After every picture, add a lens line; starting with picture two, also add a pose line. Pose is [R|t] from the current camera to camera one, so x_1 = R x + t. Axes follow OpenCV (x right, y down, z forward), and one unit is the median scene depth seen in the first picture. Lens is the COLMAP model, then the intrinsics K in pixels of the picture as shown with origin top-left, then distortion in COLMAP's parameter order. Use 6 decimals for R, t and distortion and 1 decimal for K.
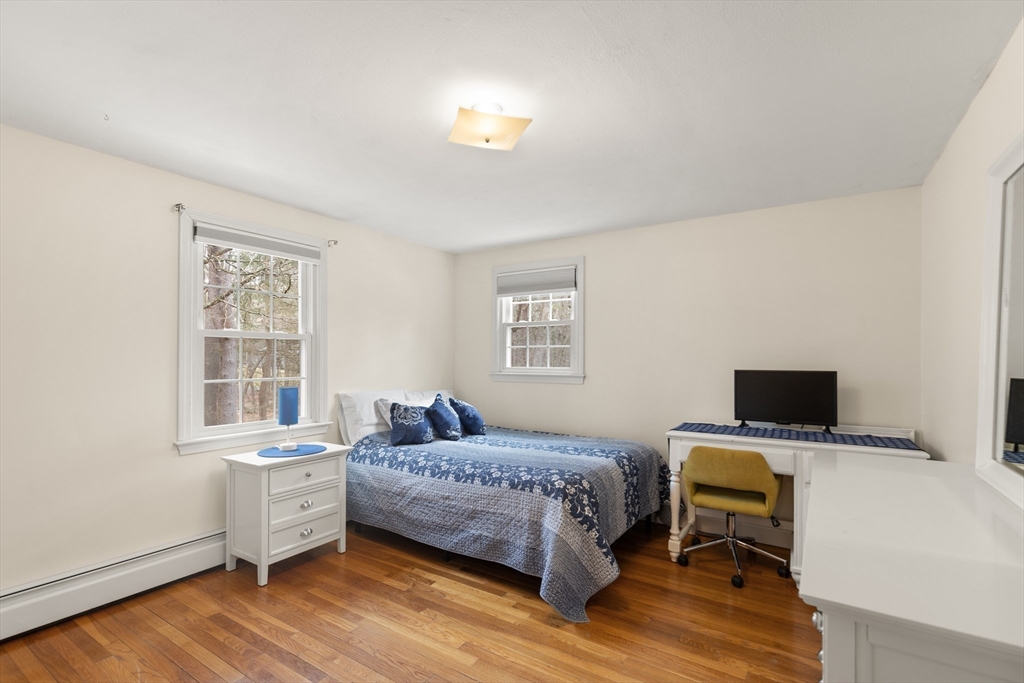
lens RADIAL K [[475.2, 0, 511.4], [0, 475.2, 349.6], [0, 0, 1]] dist [0.011034, -0.001466]
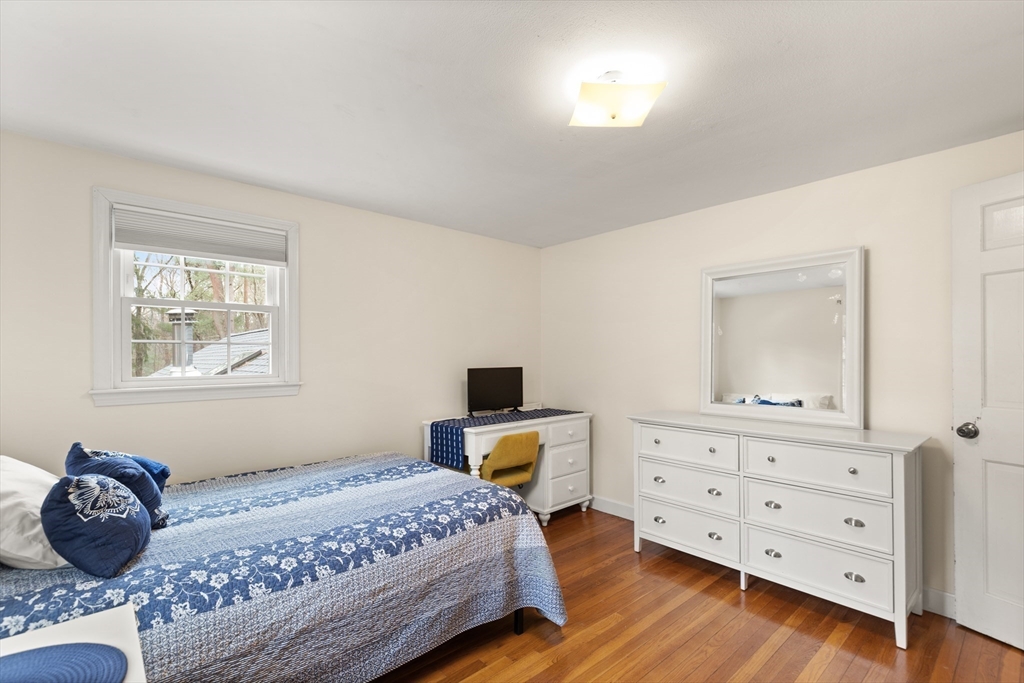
lens RADIAL K [[475.2, 0, 511.9], [0, 475.2, 349.1], [0, 0, 1]] dist [0.011034, -0.001466]
pose [[0.248966, 0.011996, 0.968438, -0.690412], [-0.015153, 0.999849, -0.008490, 0.004626], [-0.968394, -0.012561, 0.249110, 0.688382]]
